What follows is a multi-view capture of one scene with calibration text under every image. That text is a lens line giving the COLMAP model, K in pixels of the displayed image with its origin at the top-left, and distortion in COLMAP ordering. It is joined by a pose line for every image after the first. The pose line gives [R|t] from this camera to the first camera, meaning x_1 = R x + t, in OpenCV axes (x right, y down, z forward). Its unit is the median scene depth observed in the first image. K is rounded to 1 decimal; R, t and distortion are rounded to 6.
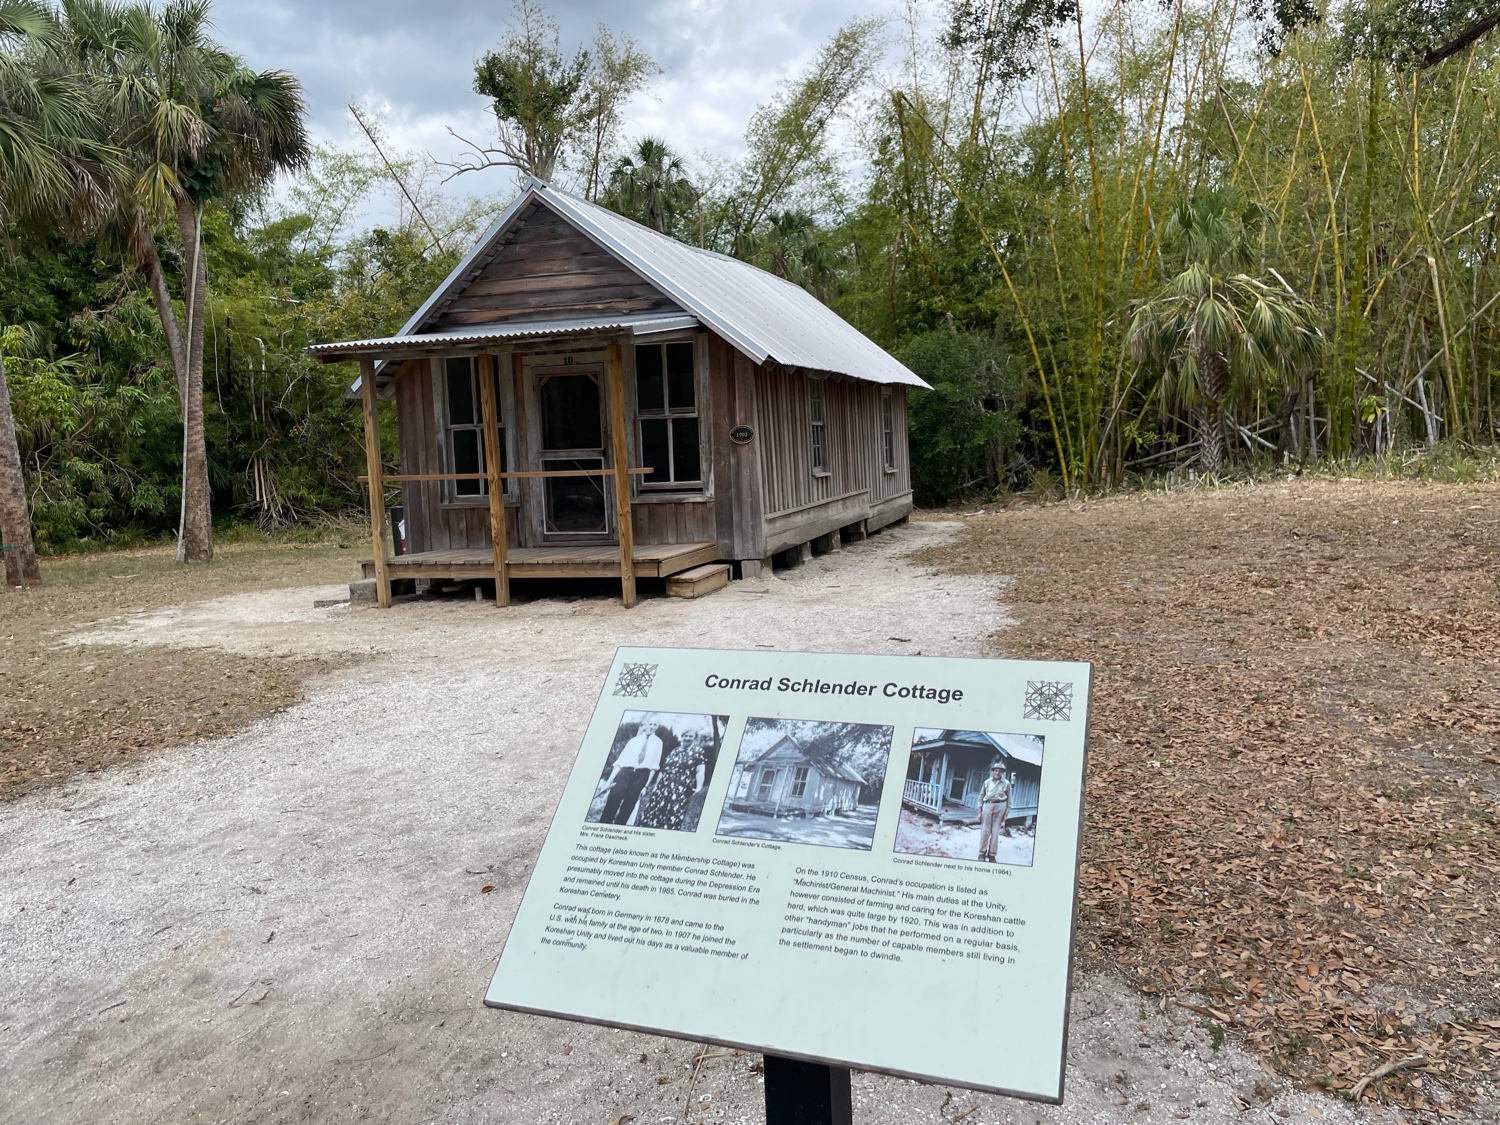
lens RADIAL K [[1148.3, 0, 760.9], [0, 1148.3, 551.7], [0, 0, 1]] dist [0.099101, -0.145910]
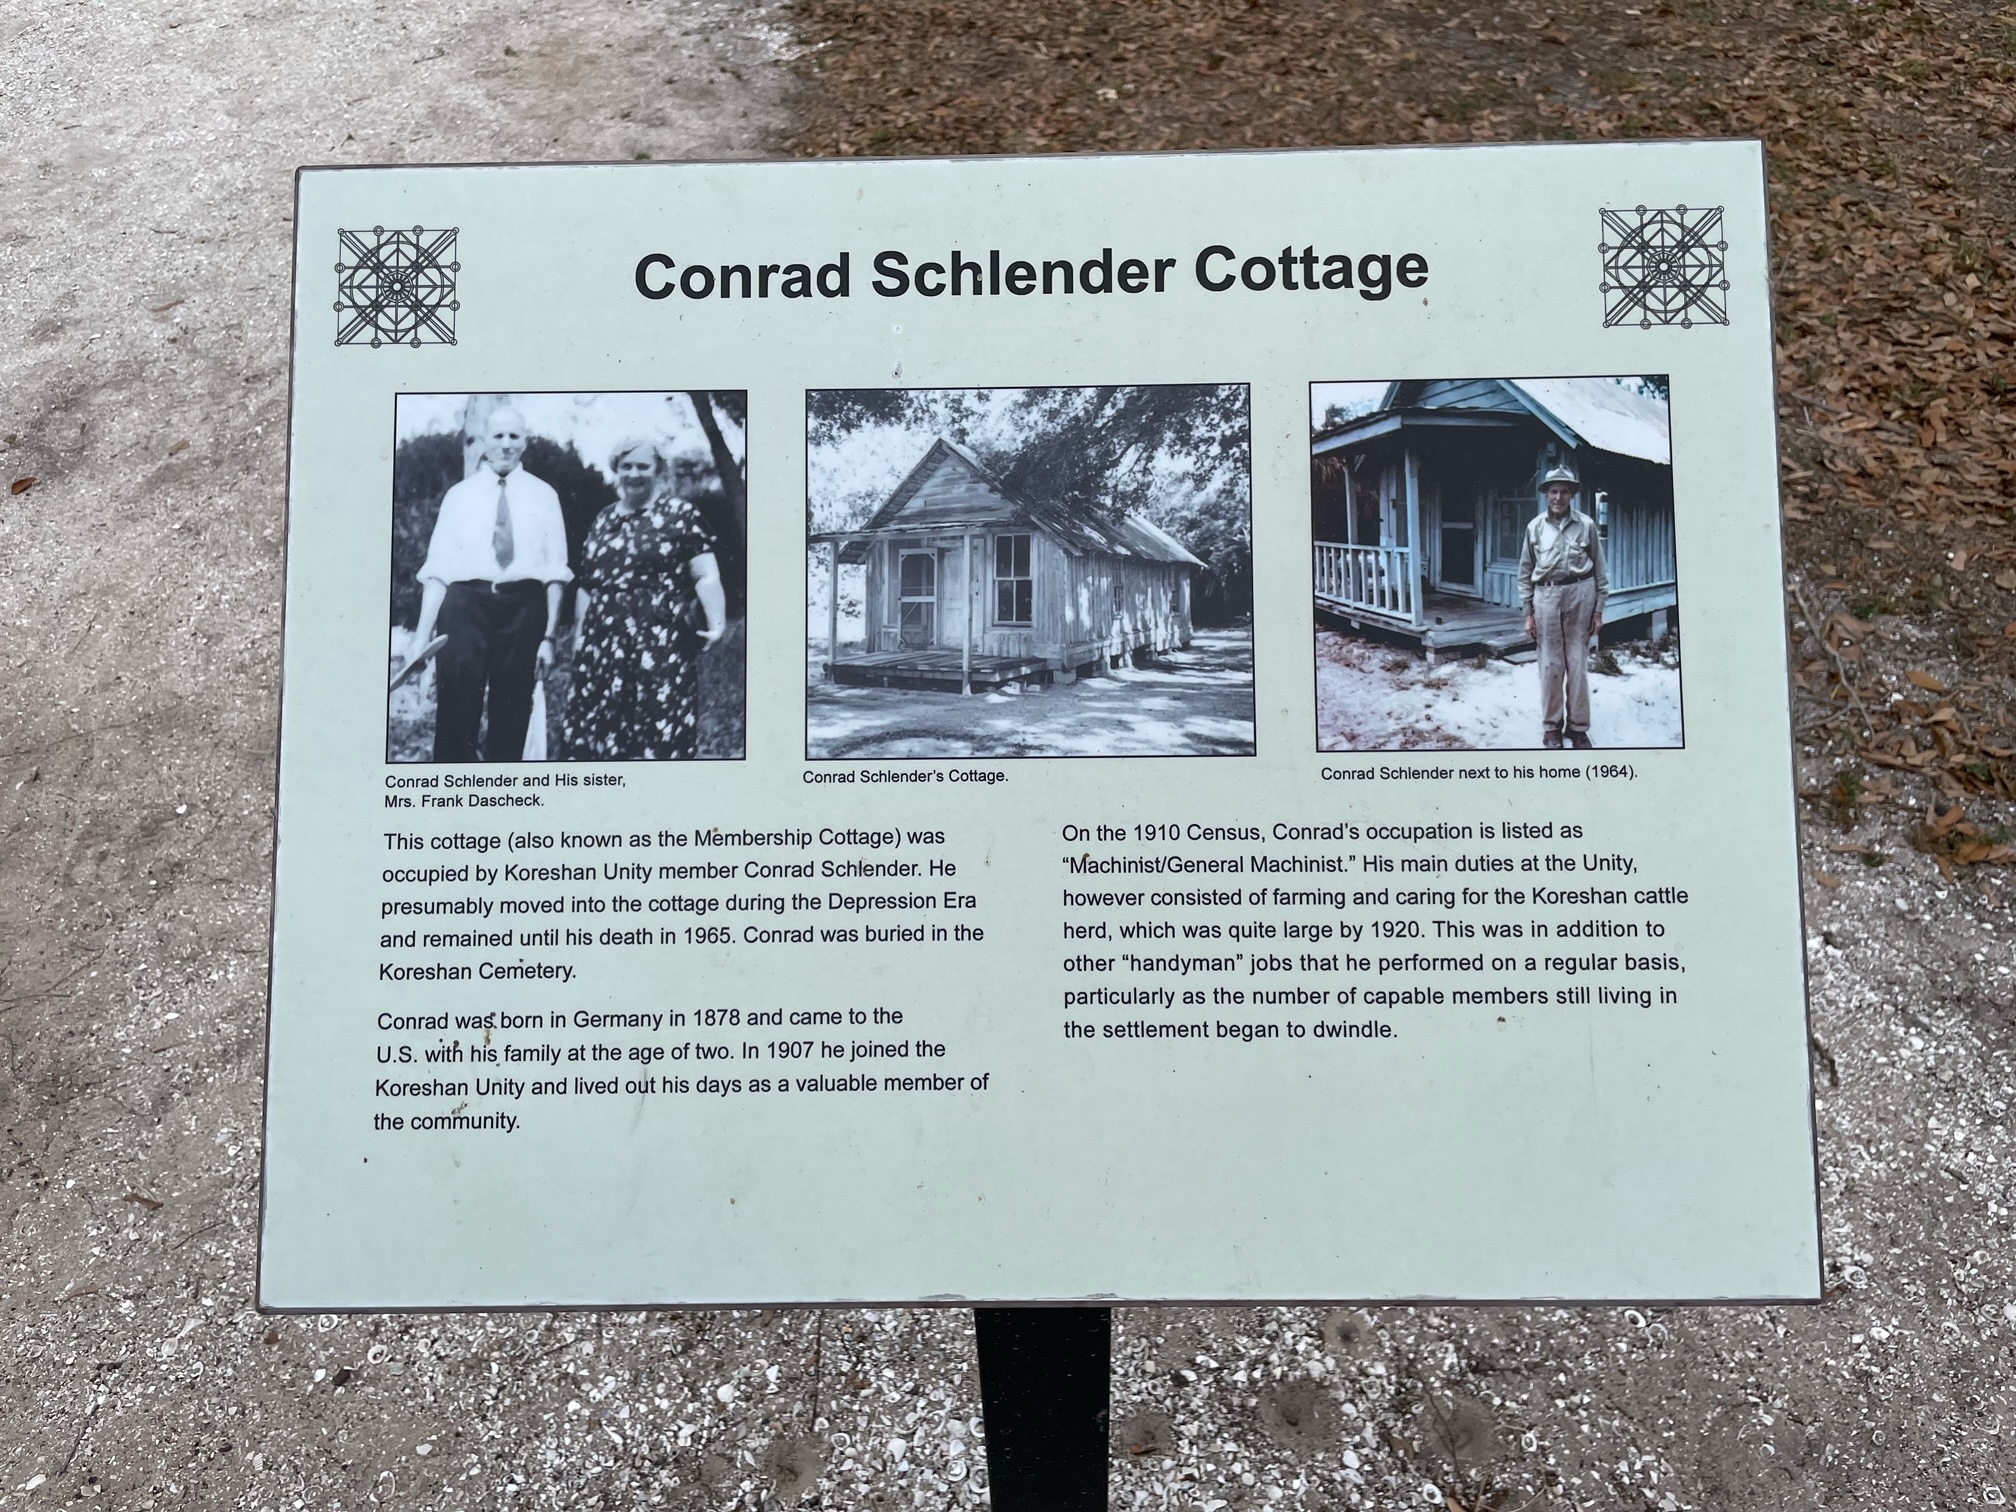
lens RADIAL K [[1543.3, 0, 1022.6], [0, 1543.3, 741.5], [0, 0, 1]] dist [0.099101, -0.145910]
pose [[0.931312, -0.221101, 0.289435, -0.115911], [0.021092, 0.826071, 0.563171, -0.029968], [-0.363611, -0.518383, 0.773994, 0.611986]]
